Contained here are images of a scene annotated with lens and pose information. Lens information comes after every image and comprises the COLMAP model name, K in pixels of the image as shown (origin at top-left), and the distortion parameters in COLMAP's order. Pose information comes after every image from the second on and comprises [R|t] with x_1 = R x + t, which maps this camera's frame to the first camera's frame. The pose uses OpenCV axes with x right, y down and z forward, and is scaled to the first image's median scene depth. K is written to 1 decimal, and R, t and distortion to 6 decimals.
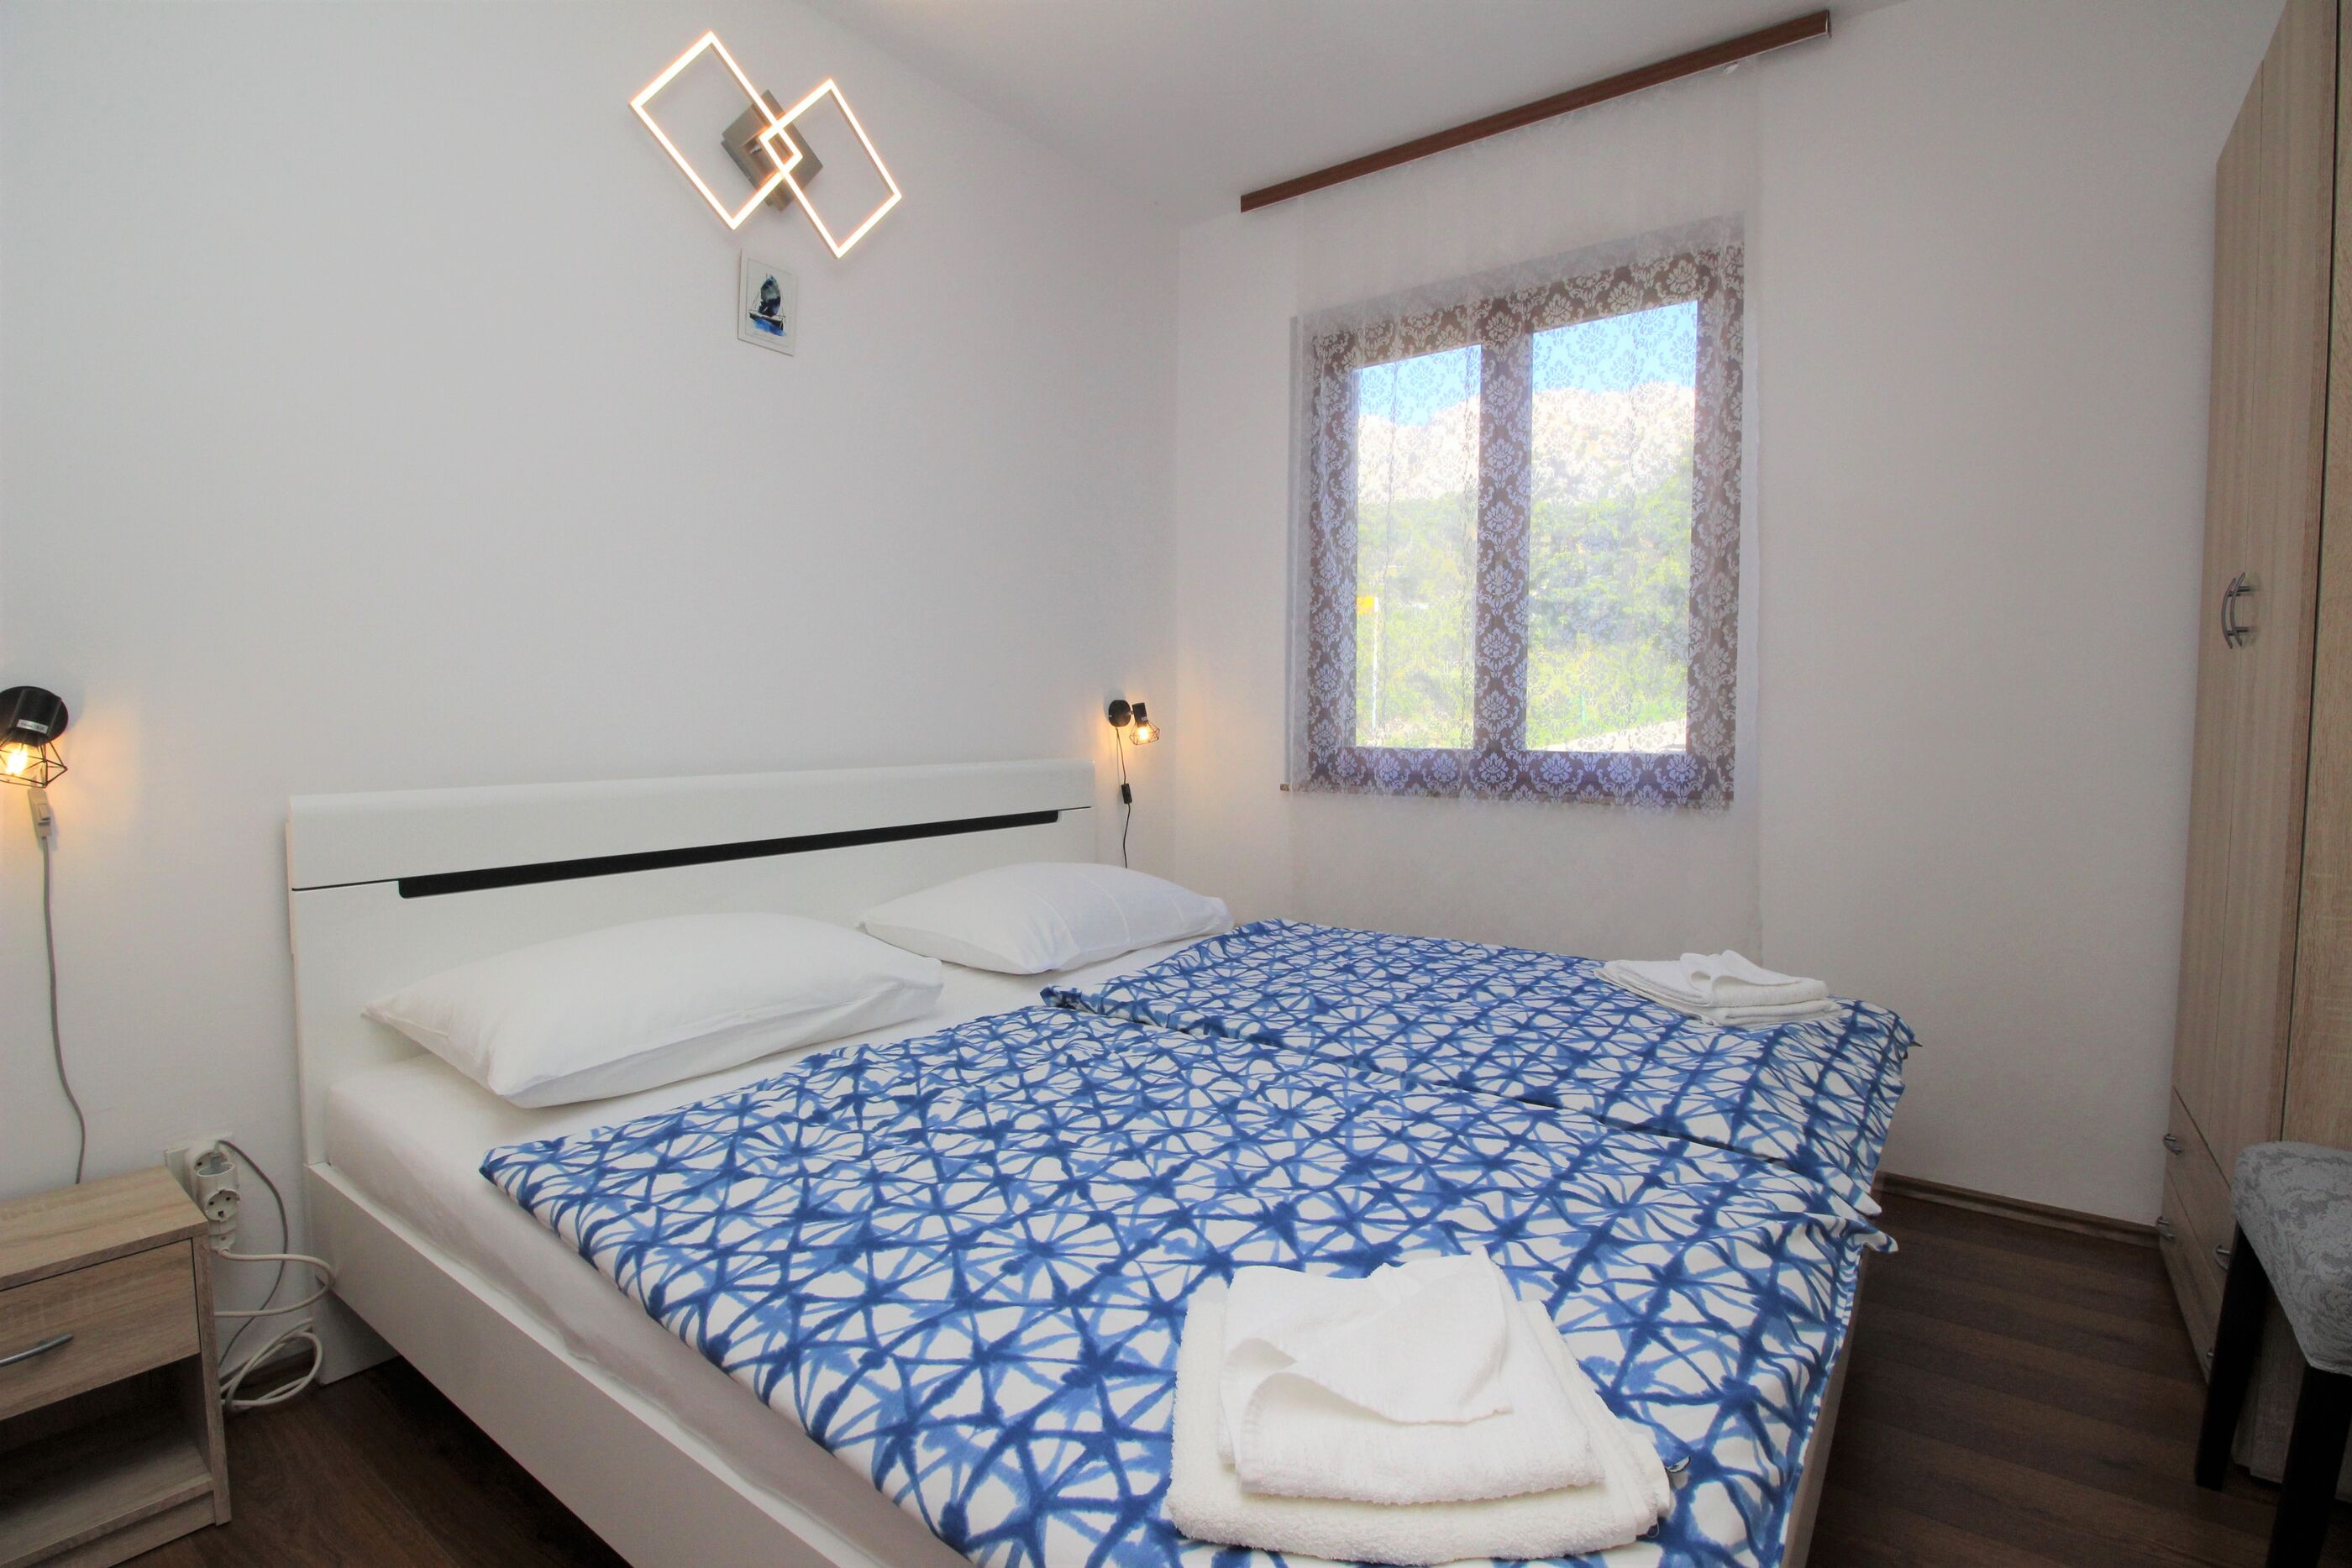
lens RADIAL K [[1122.3, 0, 1186.6], [0, 1122.3, 781.6], [0, 0, 1]] dist [-0.006012, -0.000862]
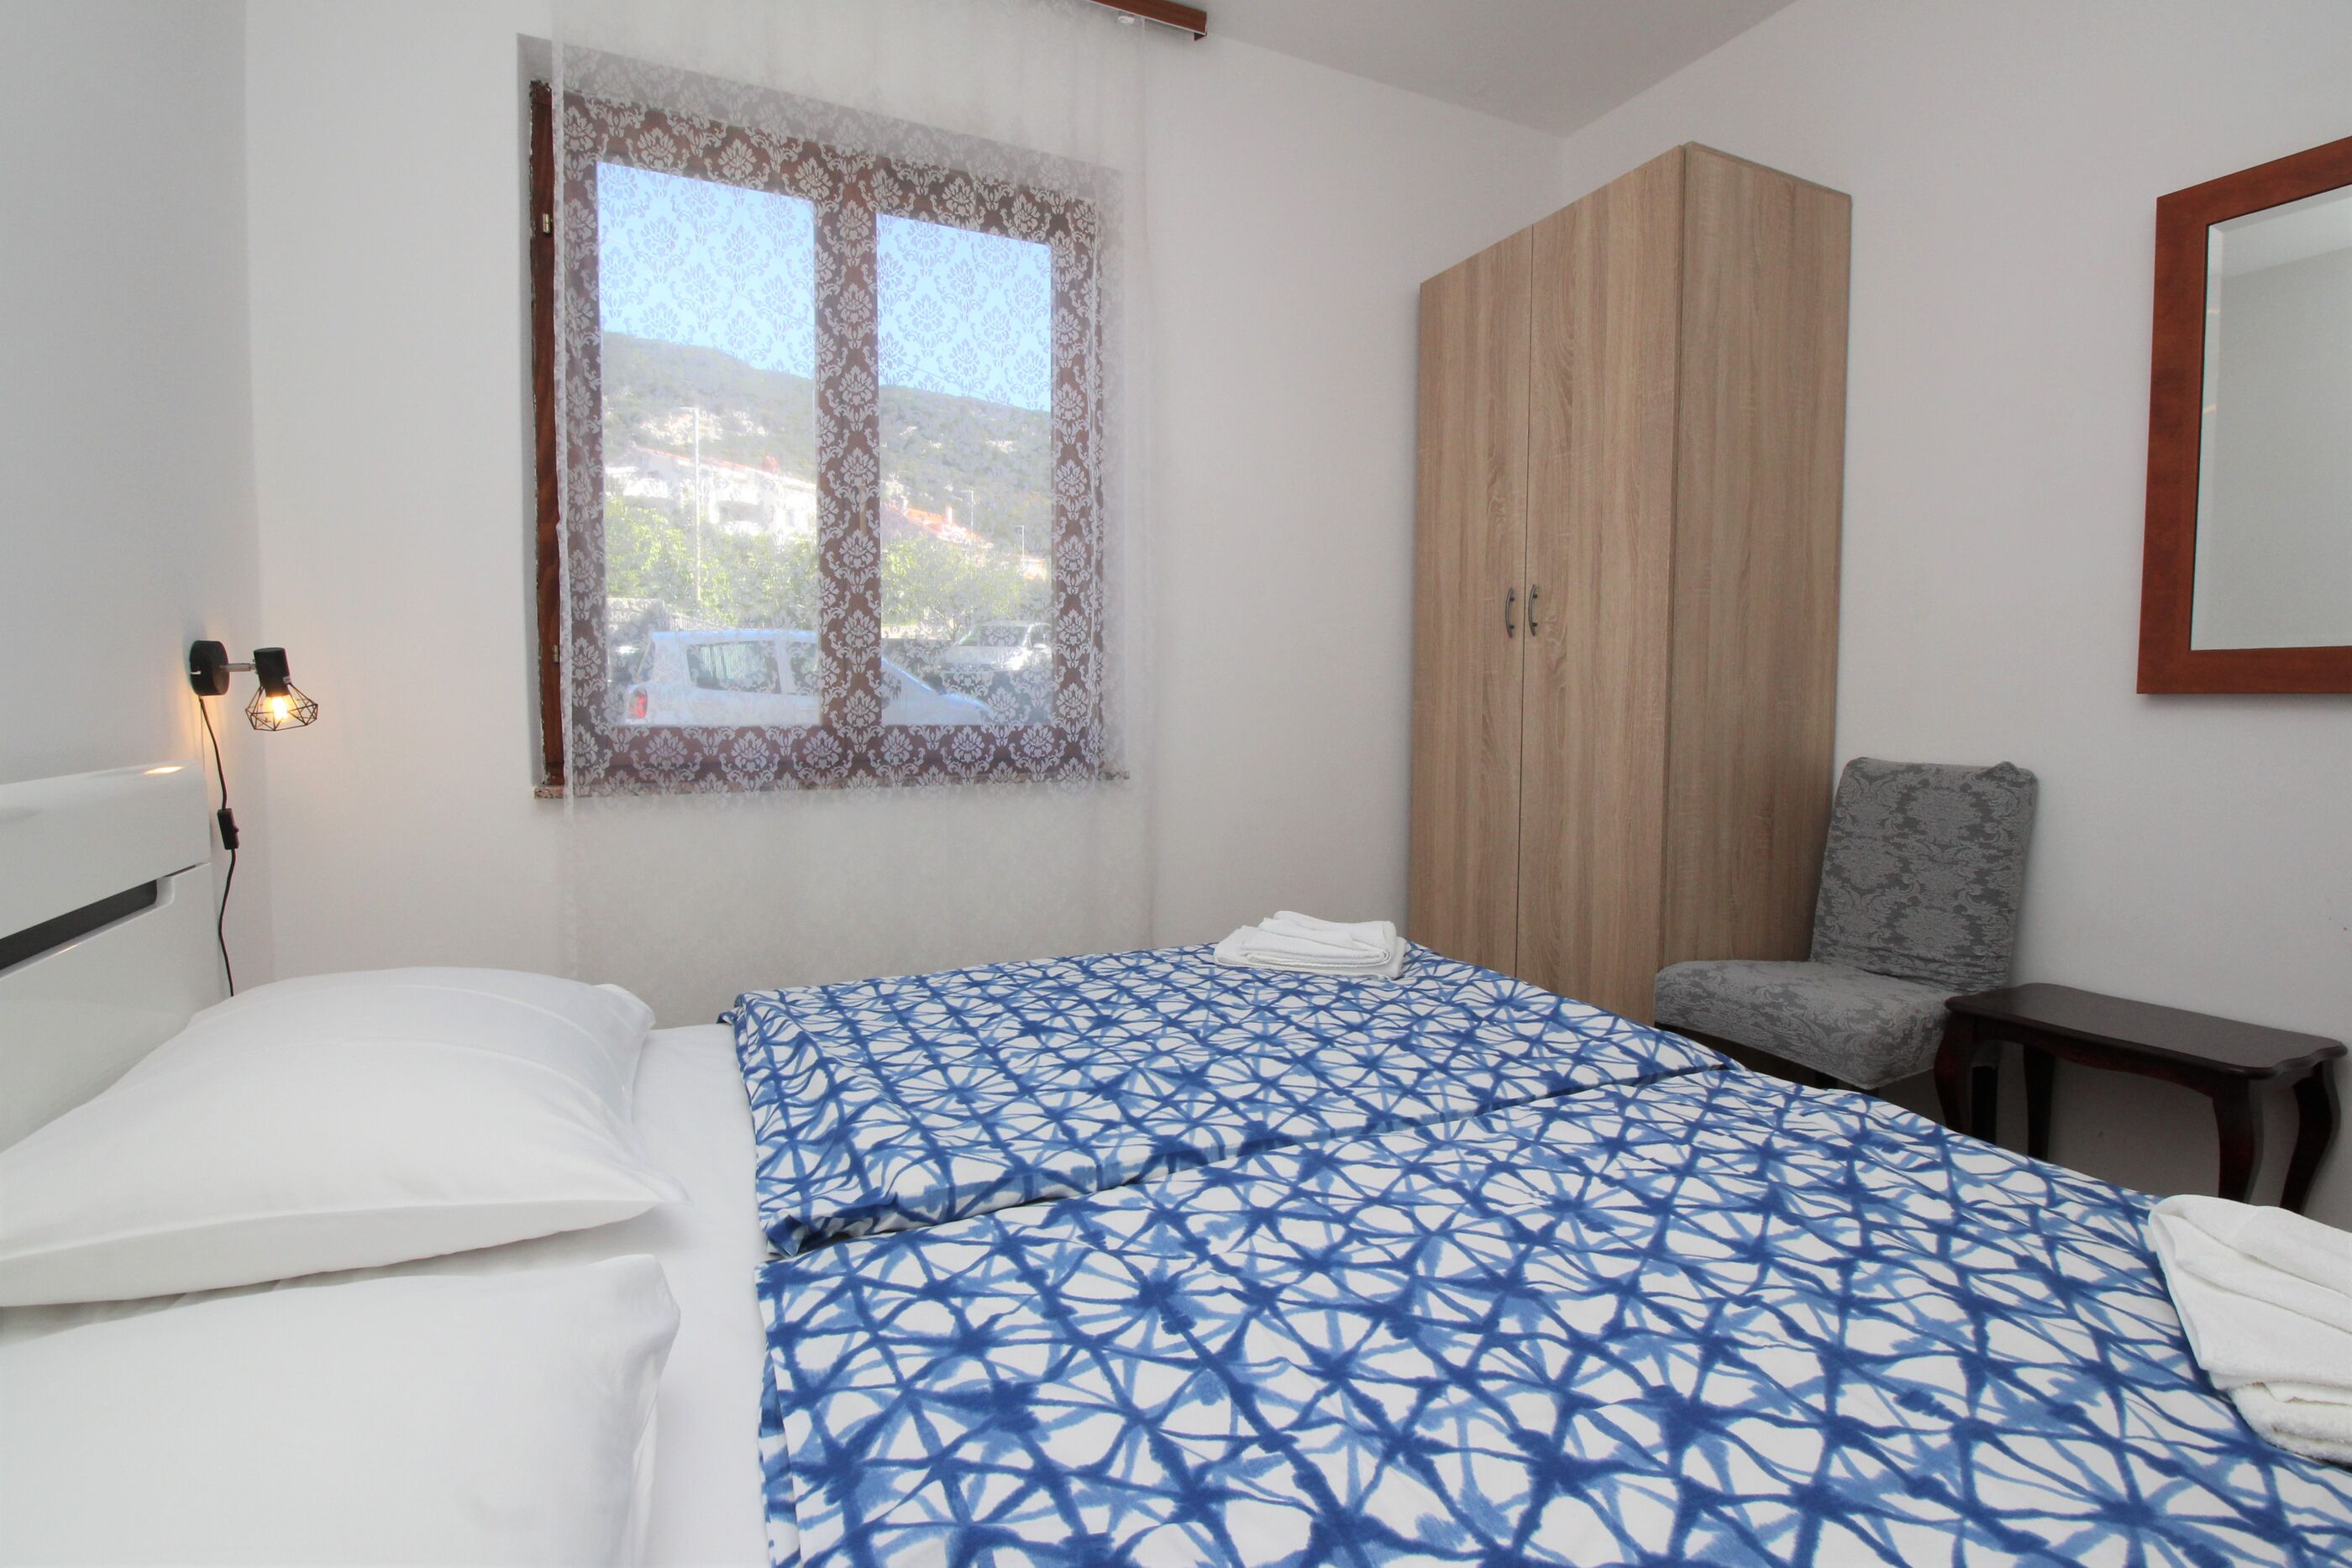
lens RADIAL K [[1122.3, 0, 1186.6], [0, 1122.3, 781.6], [0, 0, 1]] dist [-0.006012, -0.000862]
pose [[0.467339, -0.065422, 0.881654, -0.521922], [0.052827, 0.997543, 0.046020, -0.021196], [-0.882499, 0.025068, 0.469647, 0.697253]]
